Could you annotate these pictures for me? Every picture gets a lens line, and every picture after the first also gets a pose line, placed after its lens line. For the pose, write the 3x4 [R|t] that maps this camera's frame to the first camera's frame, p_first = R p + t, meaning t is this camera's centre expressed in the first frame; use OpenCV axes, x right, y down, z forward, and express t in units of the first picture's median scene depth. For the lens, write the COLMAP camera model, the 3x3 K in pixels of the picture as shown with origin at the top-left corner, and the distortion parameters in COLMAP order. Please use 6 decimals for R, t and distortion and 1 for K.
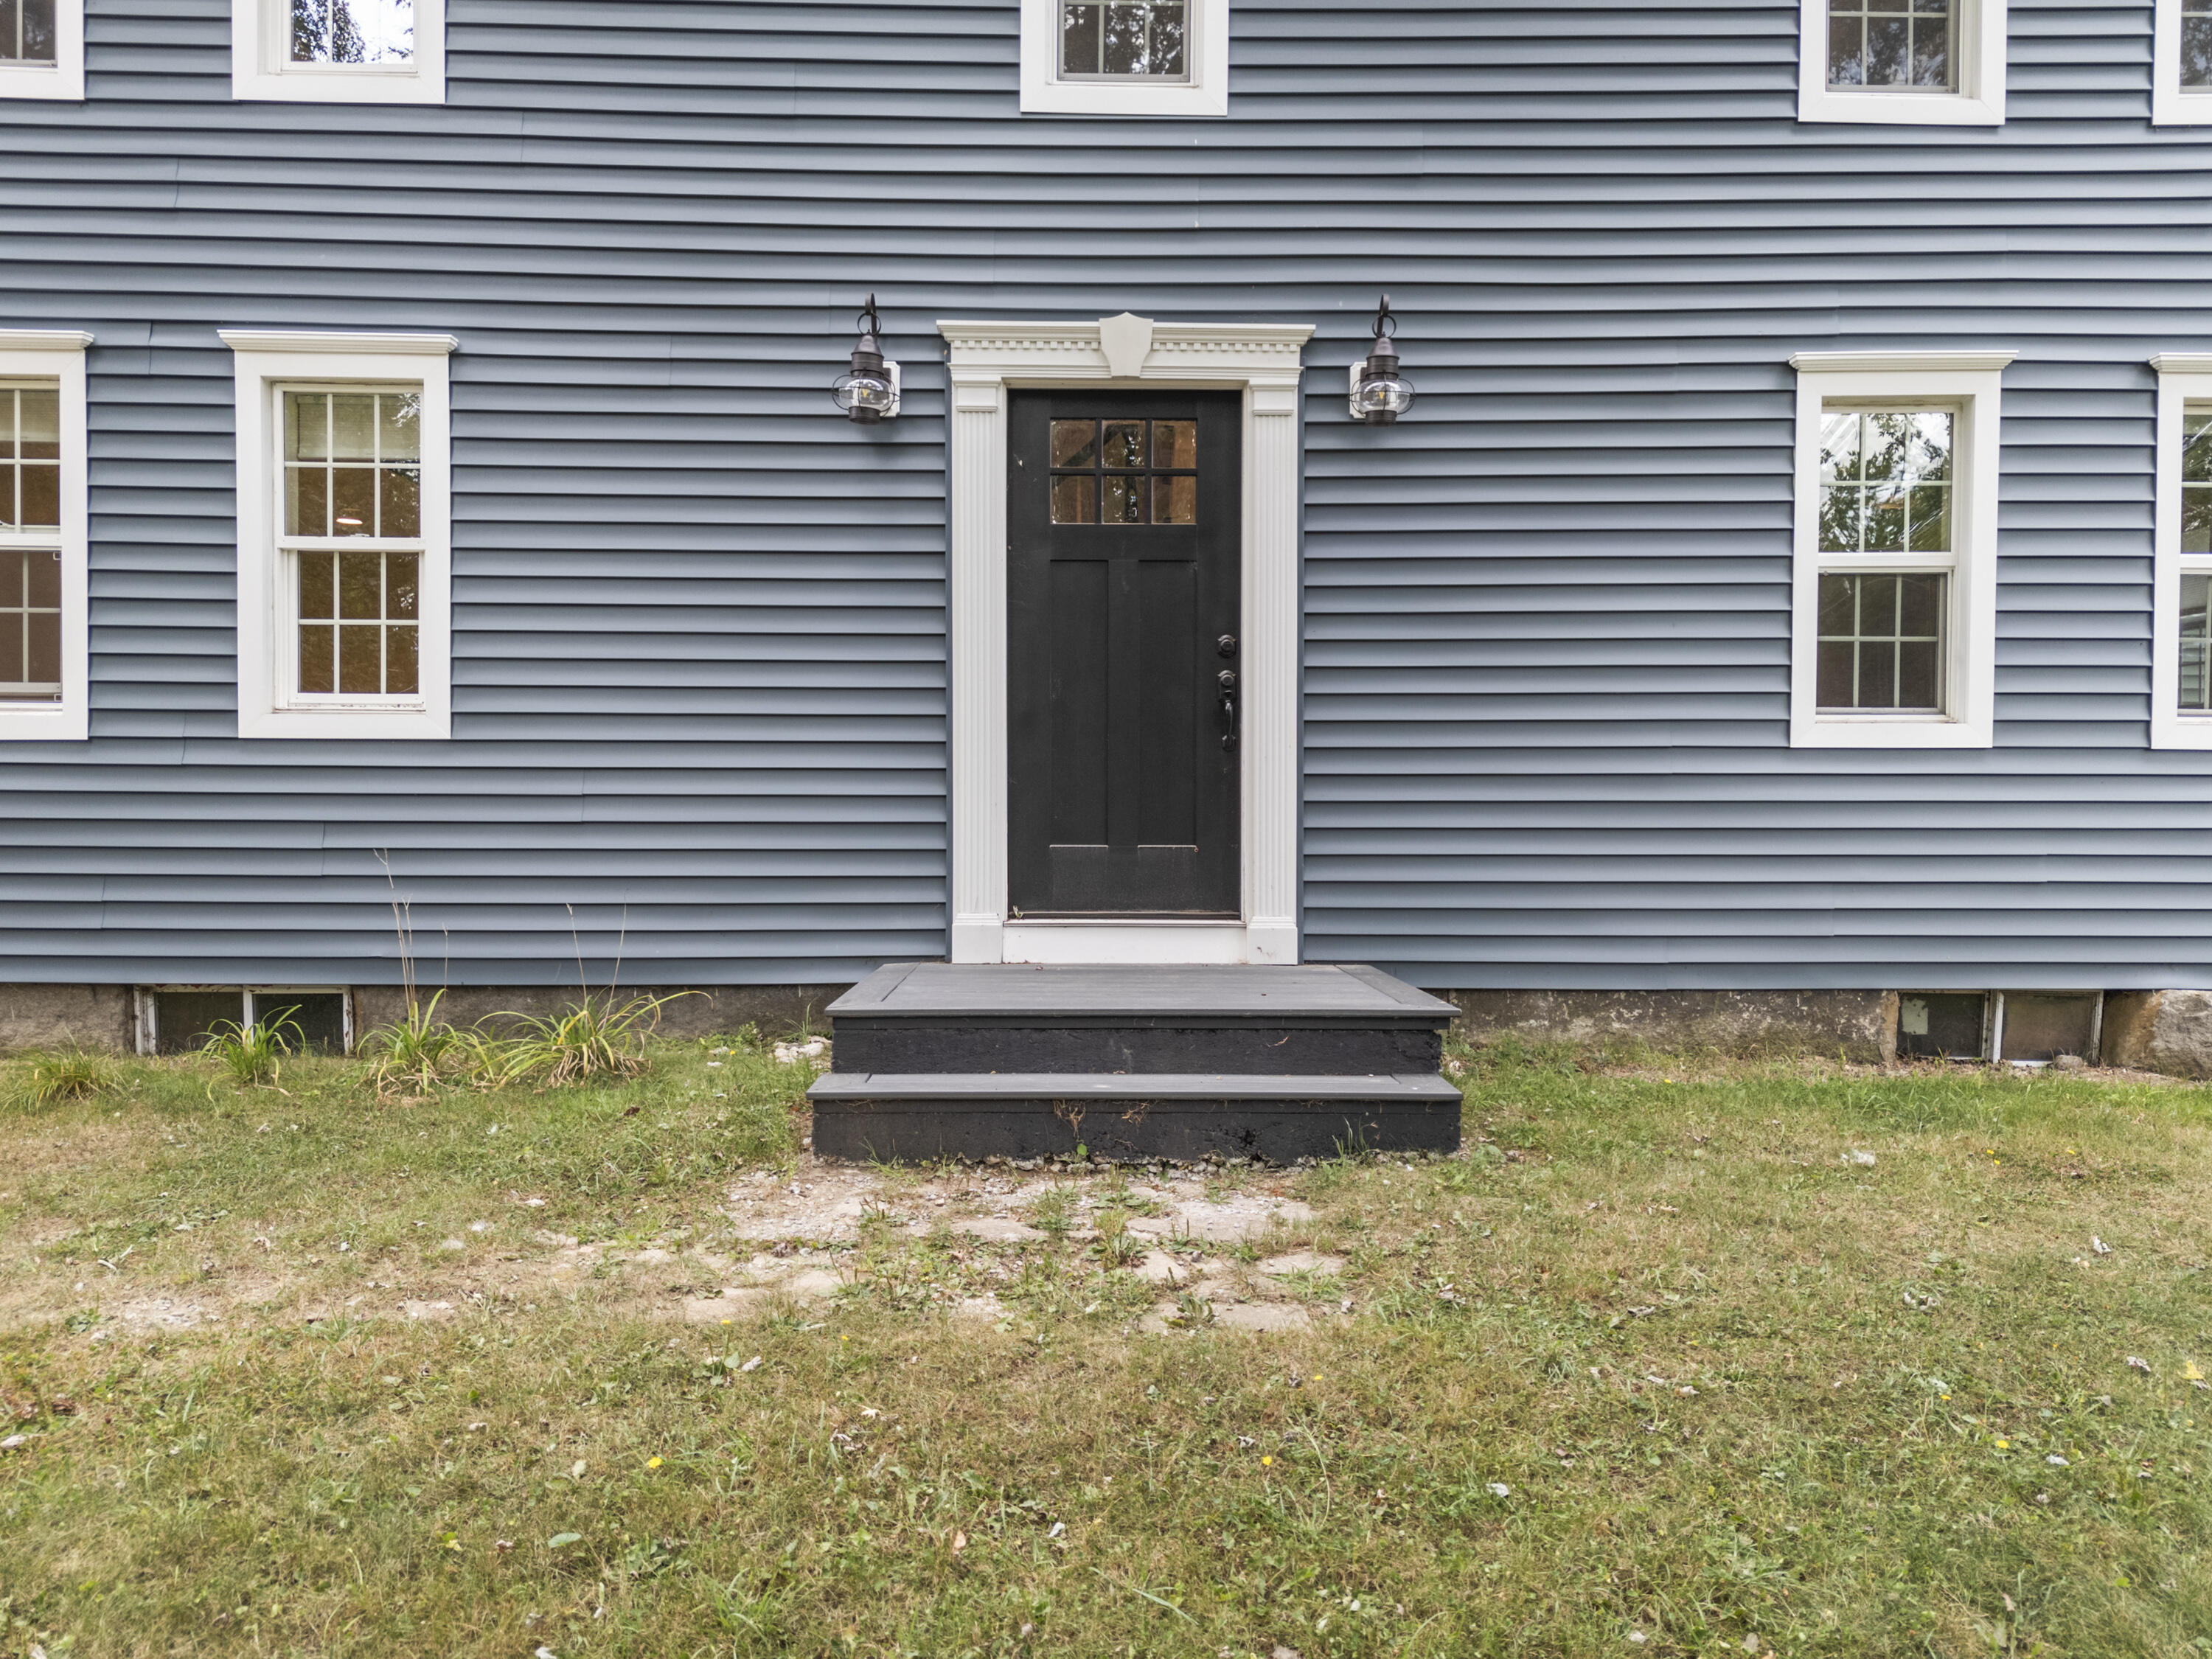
lens RADIAL K [[1582.7, 0, 1144.3], [0, 1582.7, 824.0], [0, 0, 1]] dist [0.031945, -0.007117]
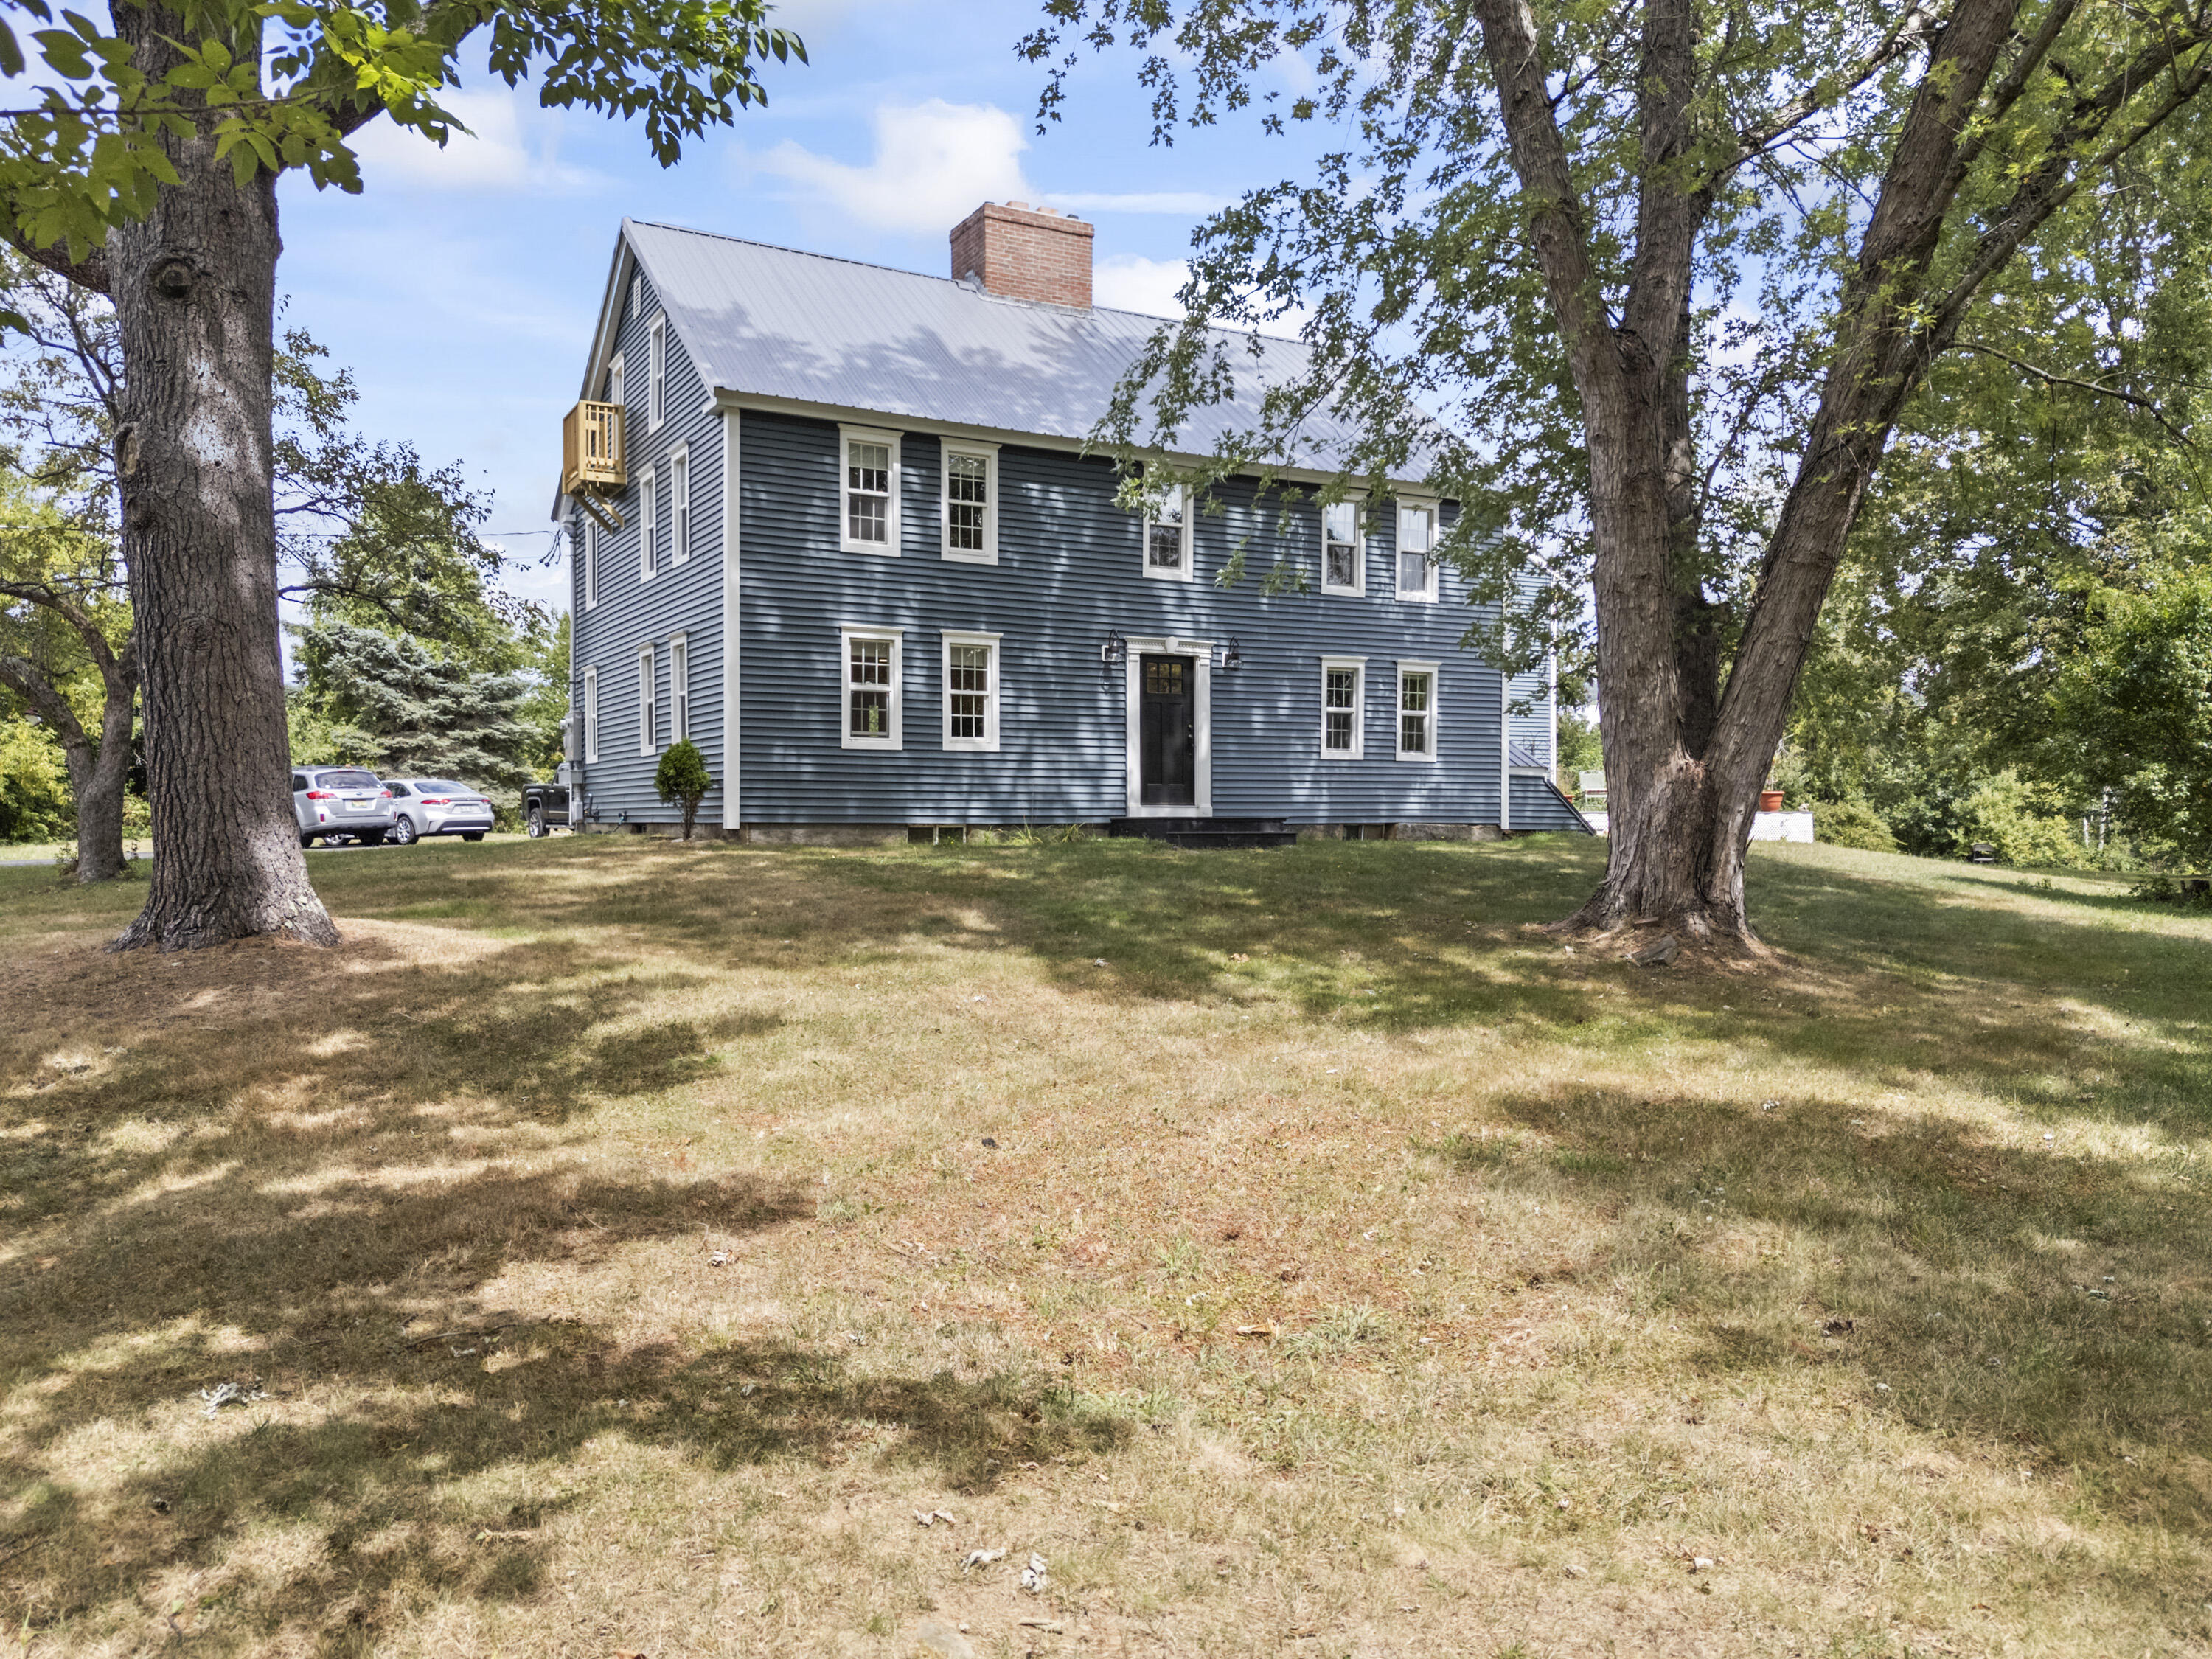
lens RADIAL K [[1582.7, 0, 1144.3], [0, 1582.7, 824.0], [0, 0, 1]] dist [0.031945, -0.007117]
pose [[0.868836, -0.008924, 0.495019, -1.824269], [0.017868, 0.999751, -0.013337, 0.150655], [-0.494777, 0.020433, 0.868780, -2.060098]]
